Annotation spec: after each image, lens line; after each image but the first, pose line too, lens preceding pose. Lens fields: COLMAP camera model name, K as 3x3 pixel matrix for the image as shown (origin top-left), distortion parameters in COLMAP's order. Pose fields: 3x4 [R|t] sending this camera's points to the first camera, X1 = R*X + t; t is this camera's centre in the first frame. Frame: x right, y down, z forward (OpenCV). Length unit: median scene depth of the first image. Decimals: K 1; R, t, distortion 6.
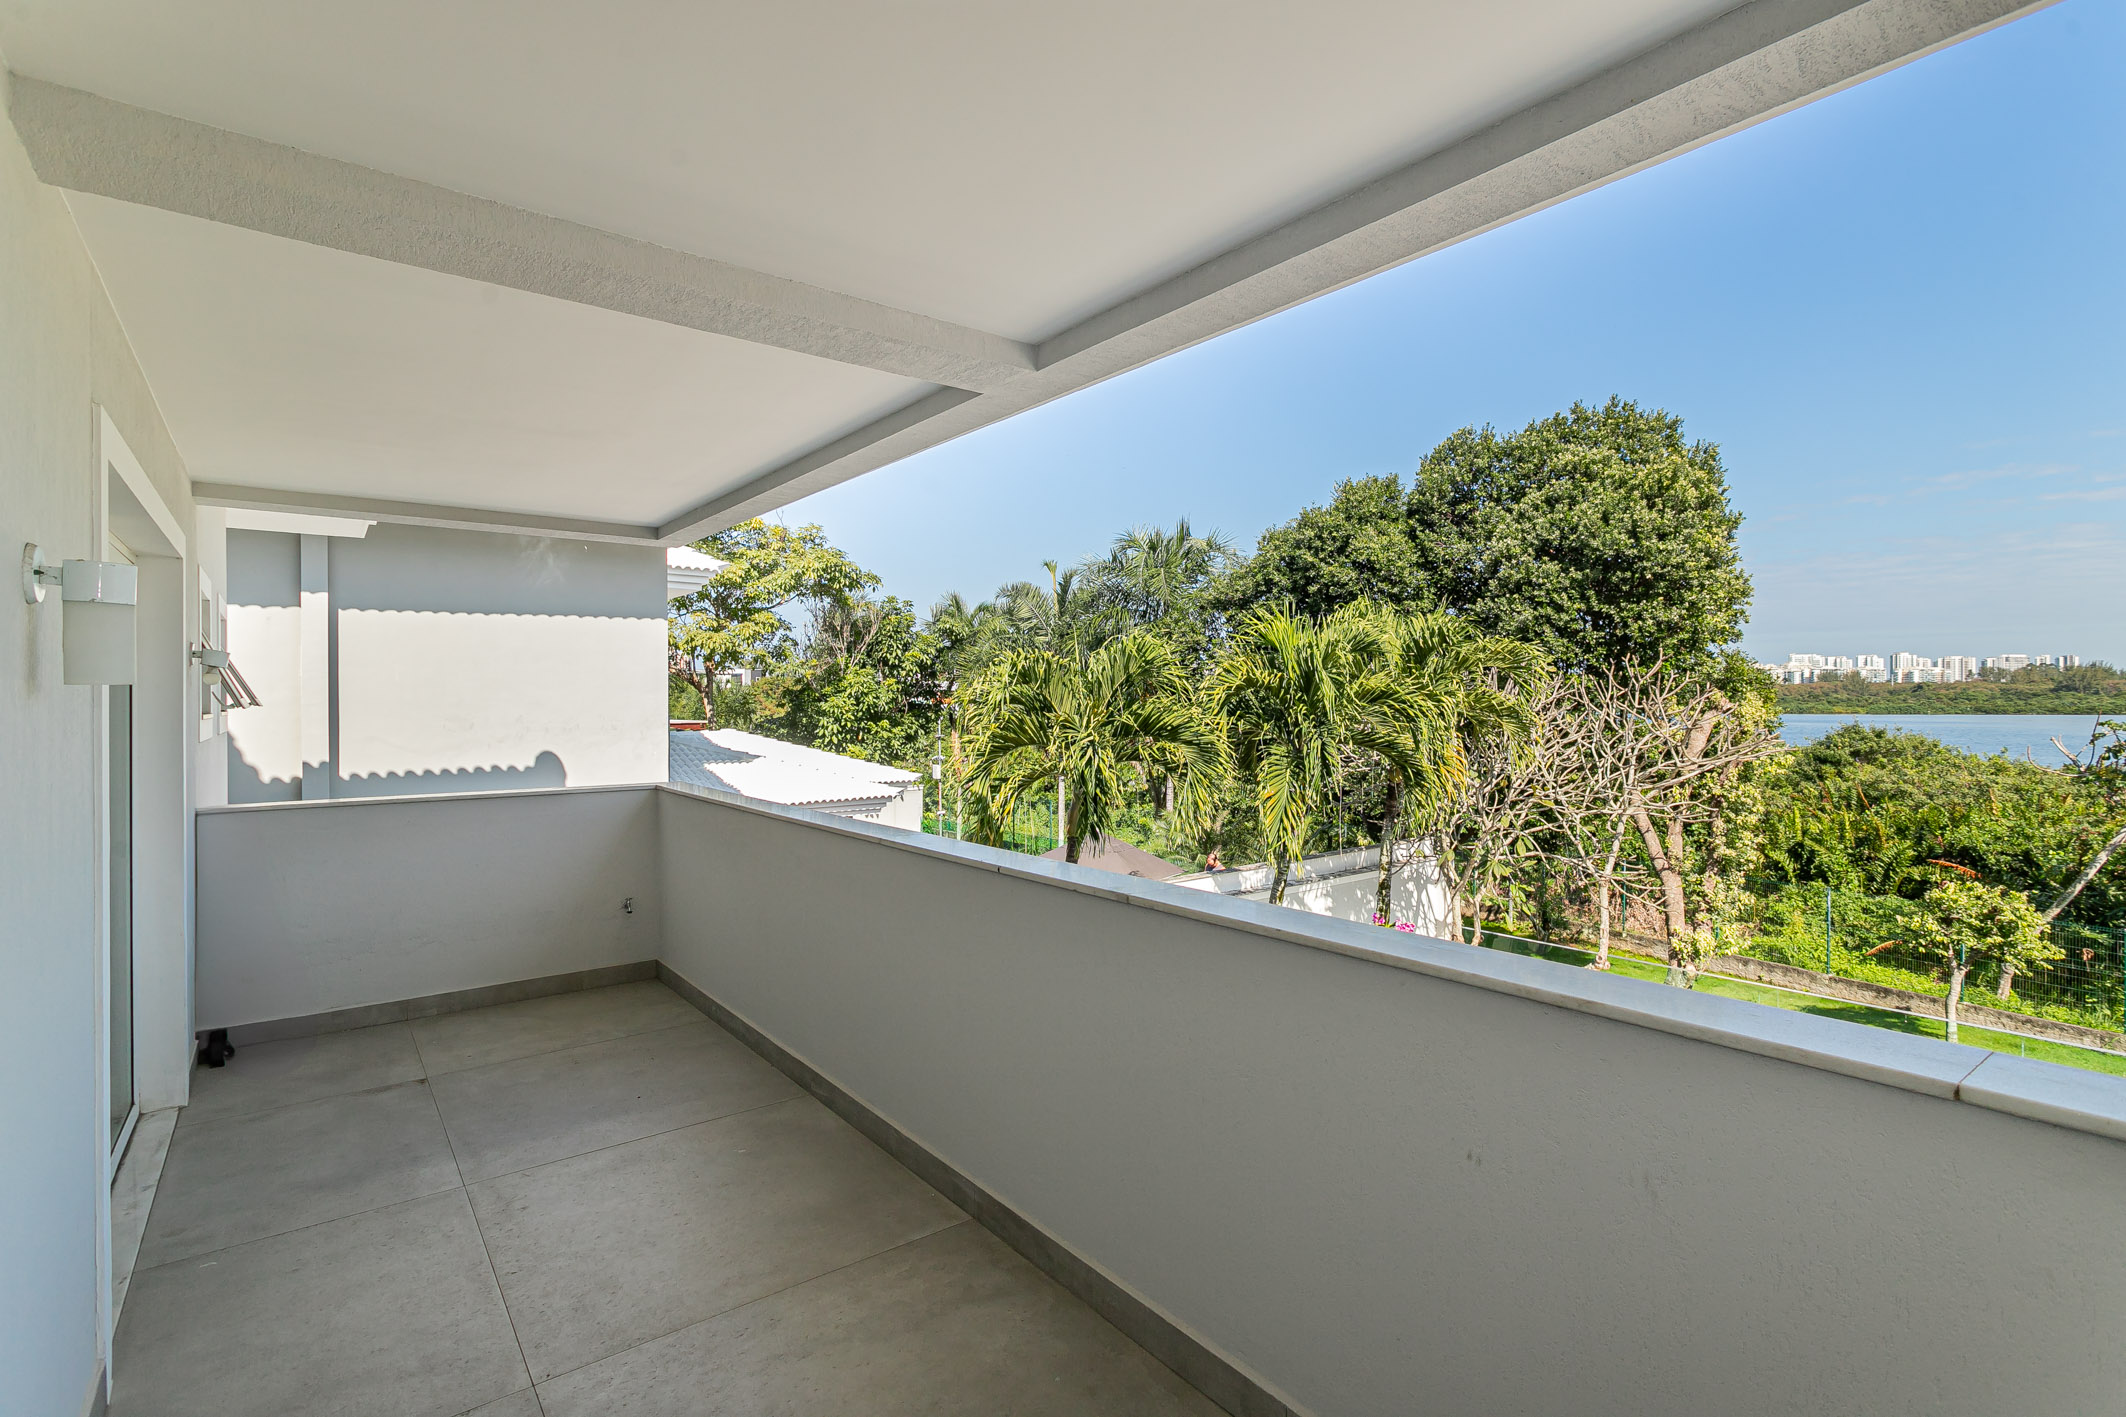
lens RADIAL K [[1014.1, 0, 1061.8], [0, 1014.1, 701.2], [0, 0, 1]] dist [0.000539, 0.000133]
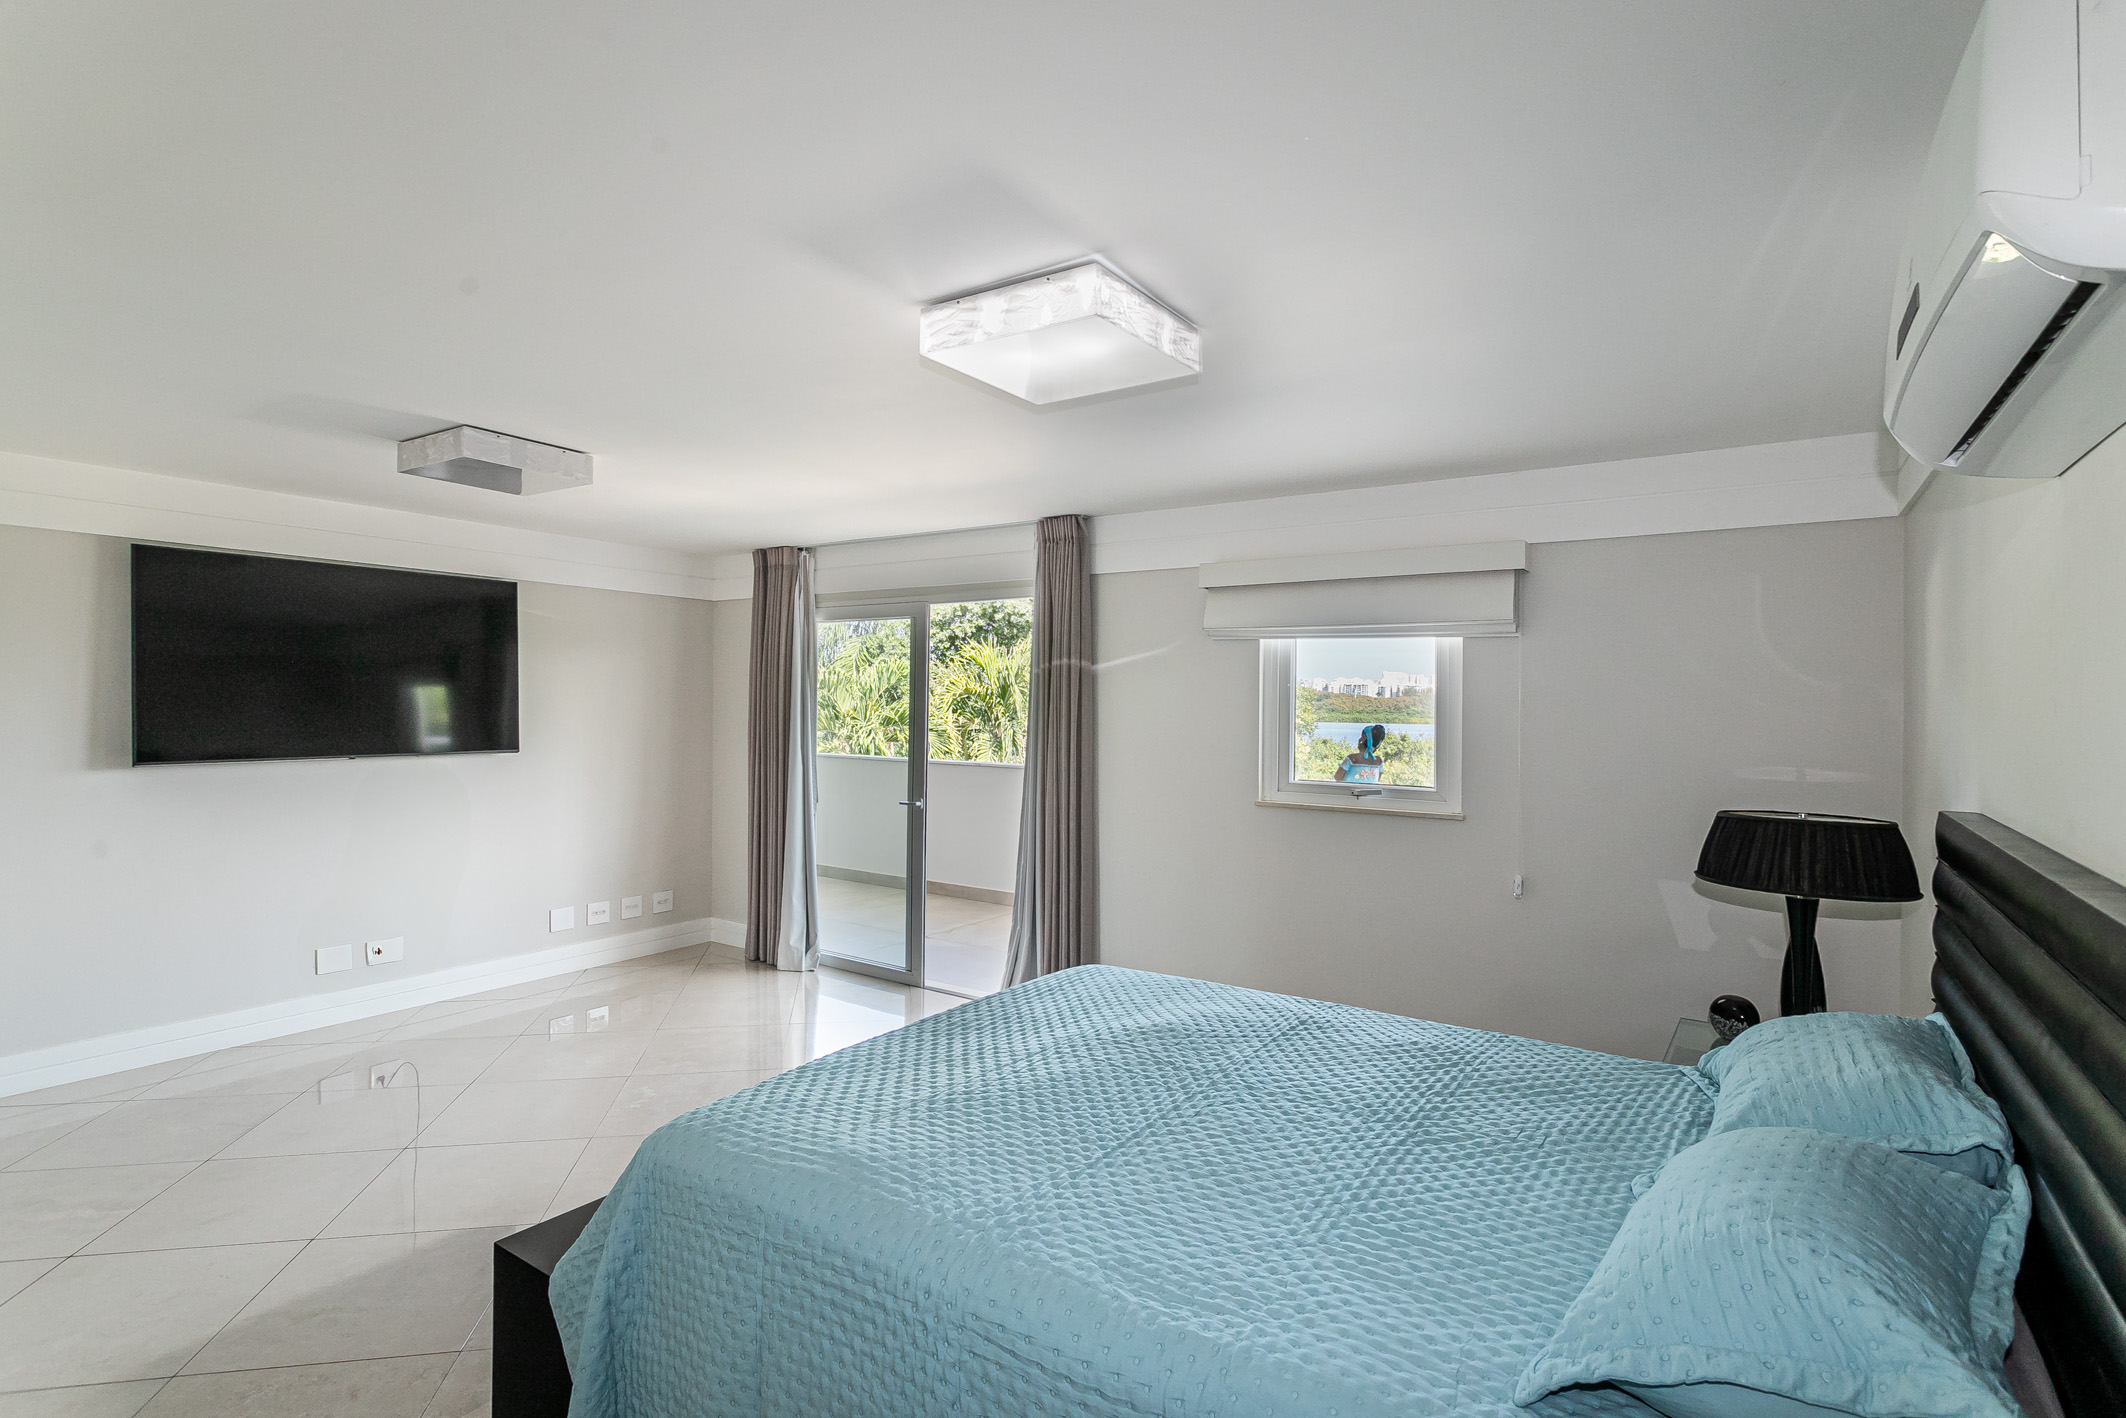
lens RADIAL K [[1014.1, 0, 1066.8], [0, 1014.1, 704.4], [0, 0, 1]] dist [0.000539, 0.000133]
pose [[0.948656, 0.013971, 0.316000, -0.151650], [-0.012548, 0.999900, -0.006536, 0.009516], [-0.316060, 0.002235, 0.948737, -0.482653]]
